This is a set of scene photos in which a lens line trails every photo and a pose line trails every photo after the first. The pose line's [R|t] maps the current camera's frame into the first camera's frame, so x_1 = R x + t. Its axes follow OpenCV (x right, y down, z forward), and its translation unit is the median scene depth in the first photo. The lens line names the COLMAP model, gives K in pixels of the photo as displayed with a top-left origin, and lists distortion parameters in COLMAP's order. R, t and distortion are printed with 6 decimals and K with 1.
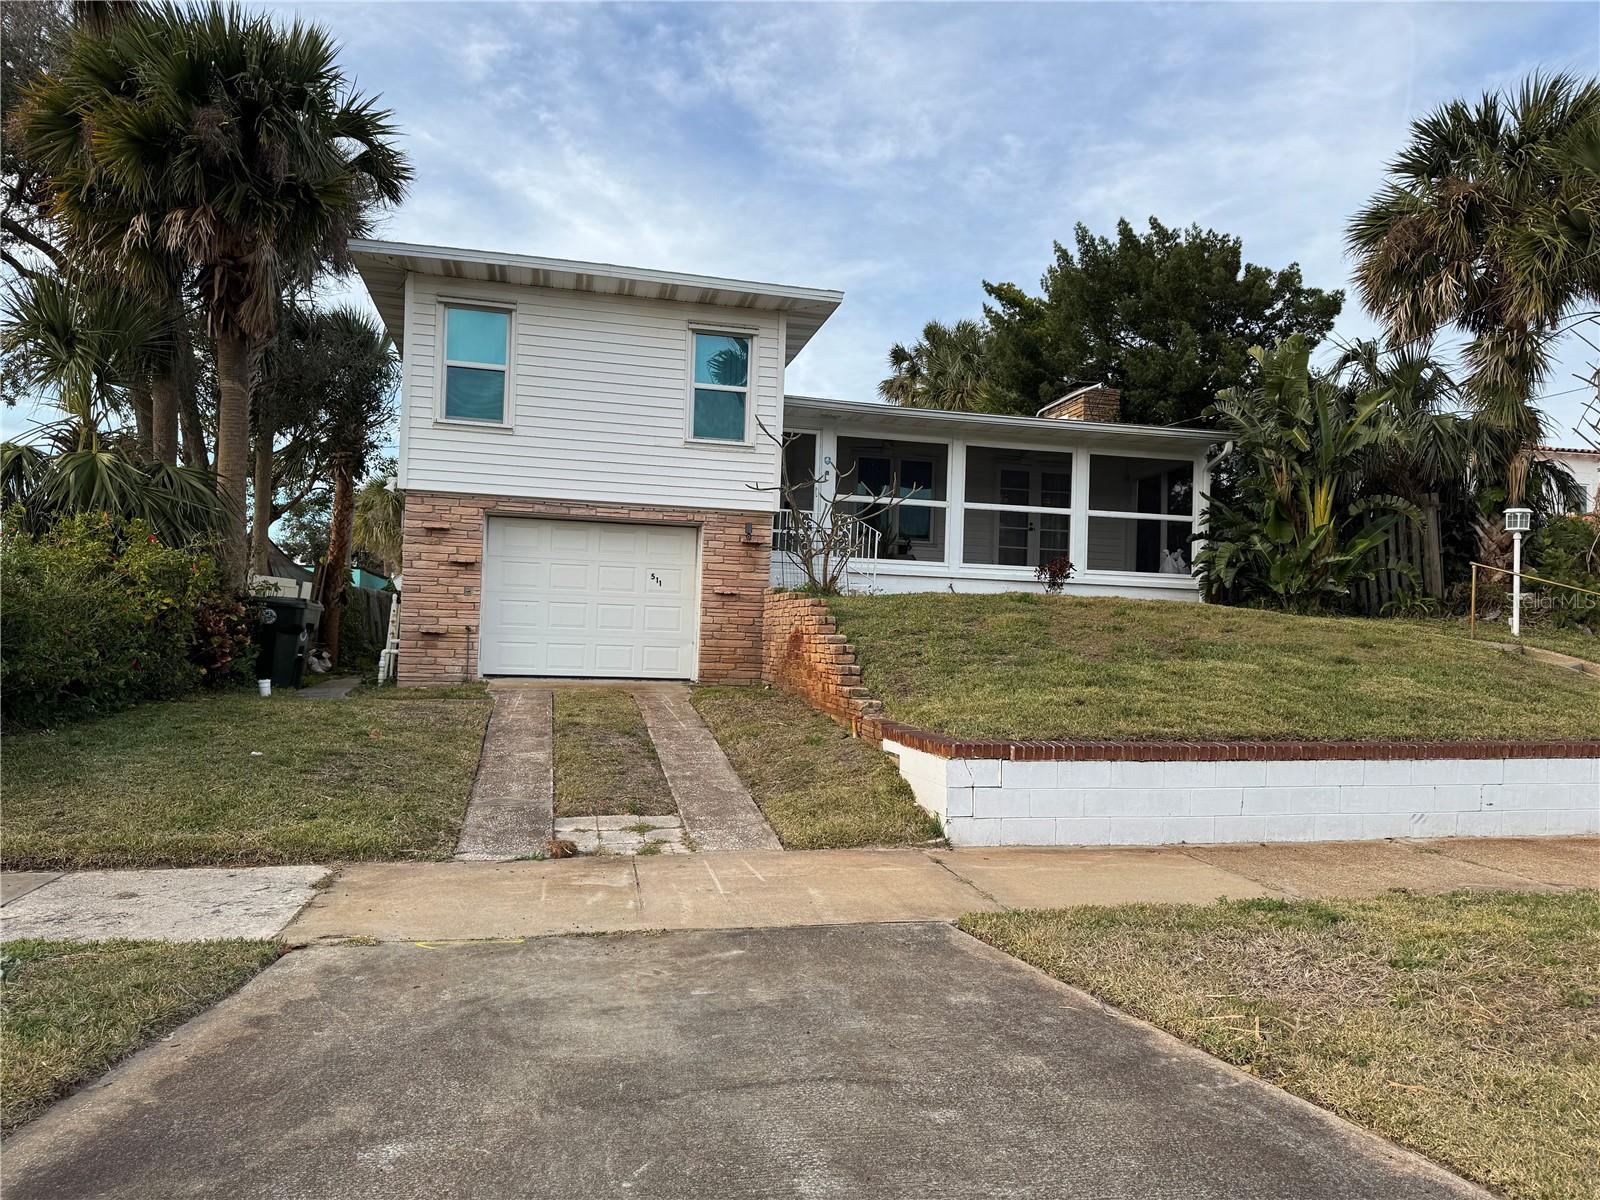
lens RADIAL K [[1113.2, 0, 800.0], [0, 1113.2, 600.0], [0, 0, 1]] dist [0.099723, -0.130972]
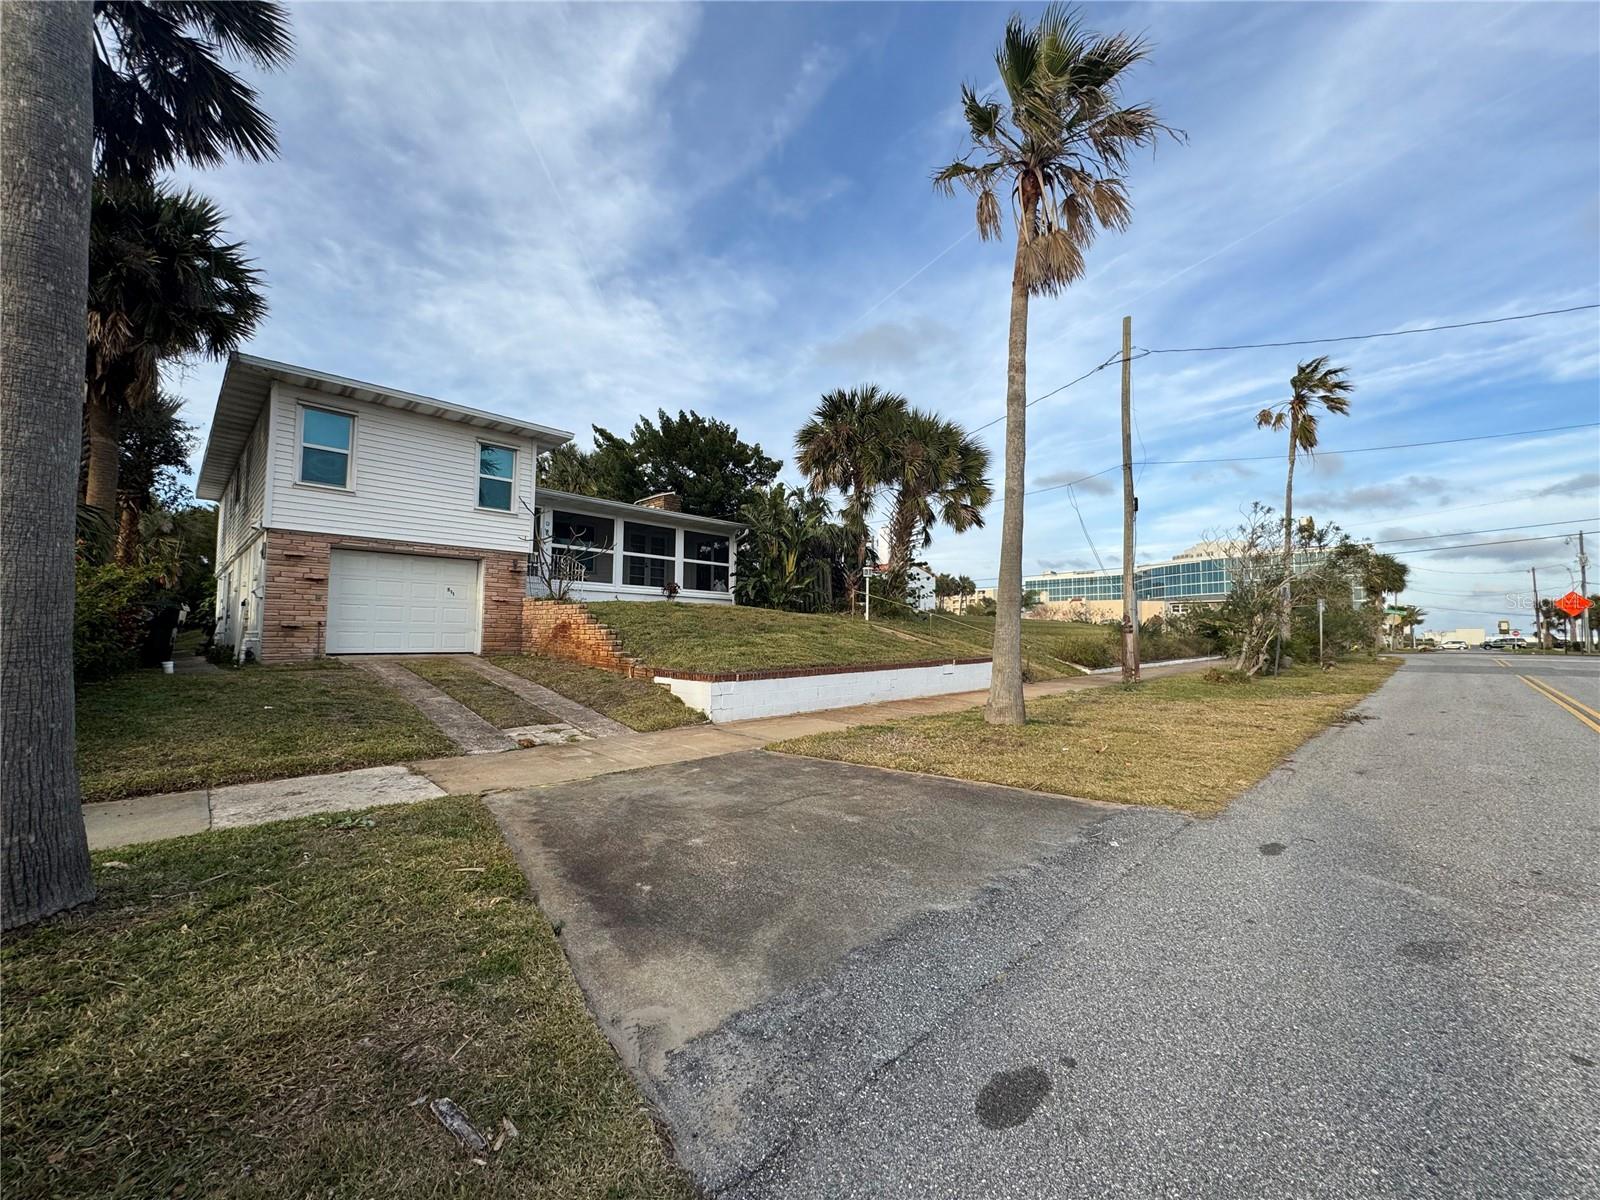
lens RADIAL K [[641.5, 0, 800.0], [0, 641.5, 587.0], [0, 0, 1]] dist [-0.001891, -0.000183]
pose [[0.844140, 0.017701, 0.535830, -0.203901], [-0.004850, 0.999666, -0.025383, -0.003975], [-0.536101, 0.018828, 0.843944, -0.061289]]
